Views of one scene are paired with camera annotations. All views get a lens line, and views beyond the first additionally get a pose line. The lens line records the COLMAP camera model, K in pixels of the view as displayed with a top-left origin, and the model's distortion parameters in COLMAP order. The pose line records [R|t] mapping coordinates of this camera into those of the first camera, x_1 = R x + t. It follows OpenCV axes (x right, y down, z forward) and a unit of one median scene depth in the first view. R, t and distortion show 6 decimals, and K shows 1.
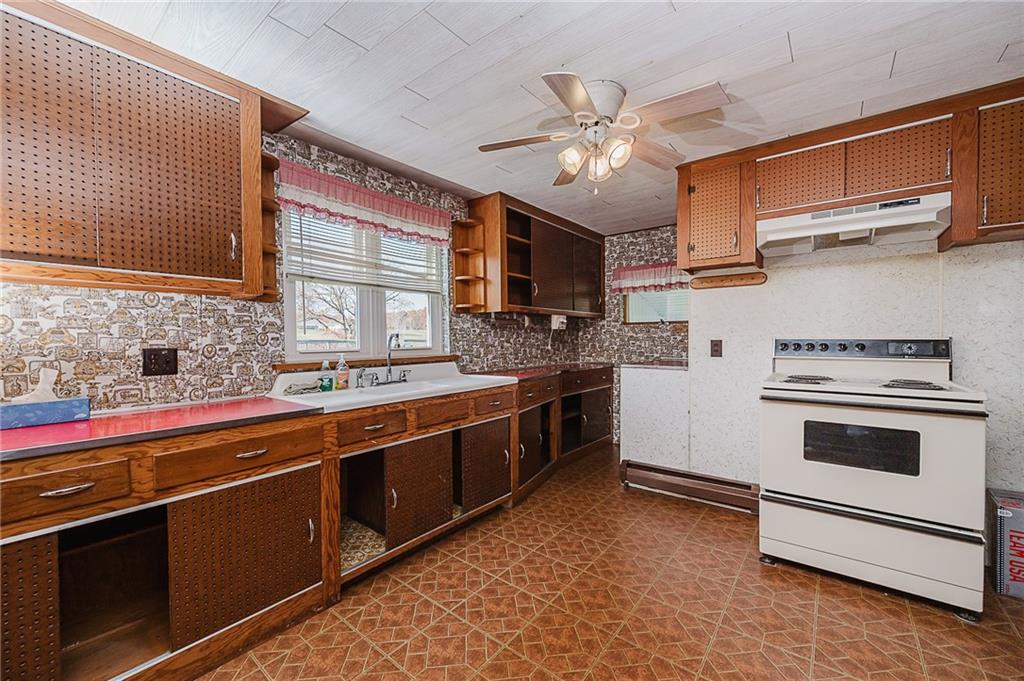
lens RADIAL K [[412.8, 0, 515.5], [0, 412.8, 344.4], [0, 0, 1]] dist [-0.001418, 0.000032]
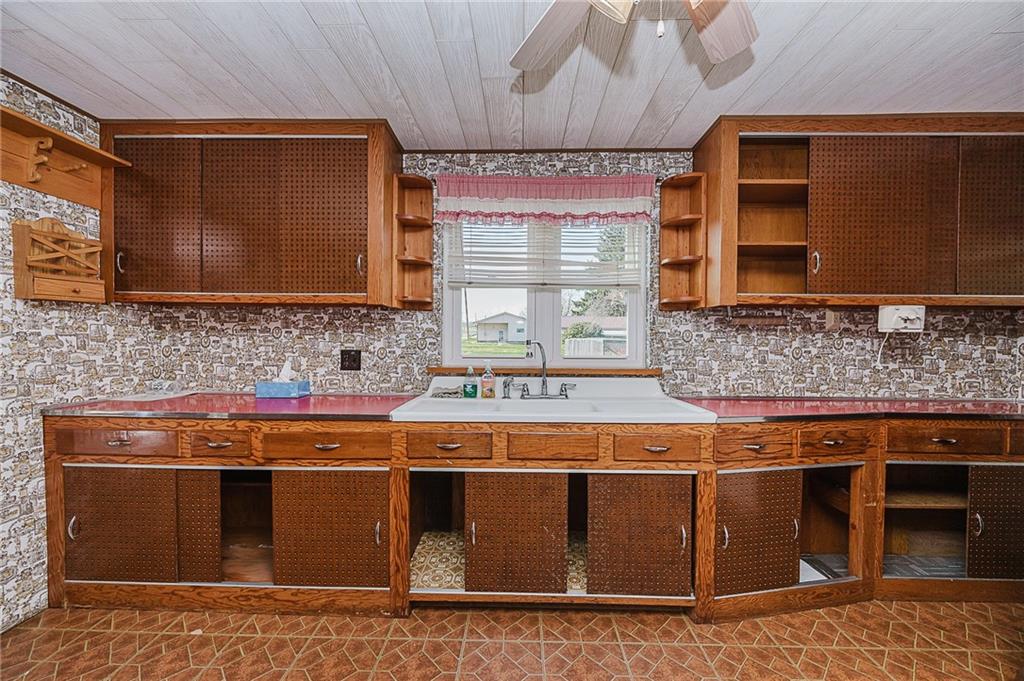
lens RADIAL K [[412.8, 0, 515.5], [0, 412.8, 344.4], [0, 0, 1]] dist [-0.001418, 0.000032]
pose [[0.594874, 0.023121, -0.803486, 0.391631], [-0.023031, 0.999666, 0.011714, -0.027507], [0.803489, 0.011537, 0.595208, 0.500241]]
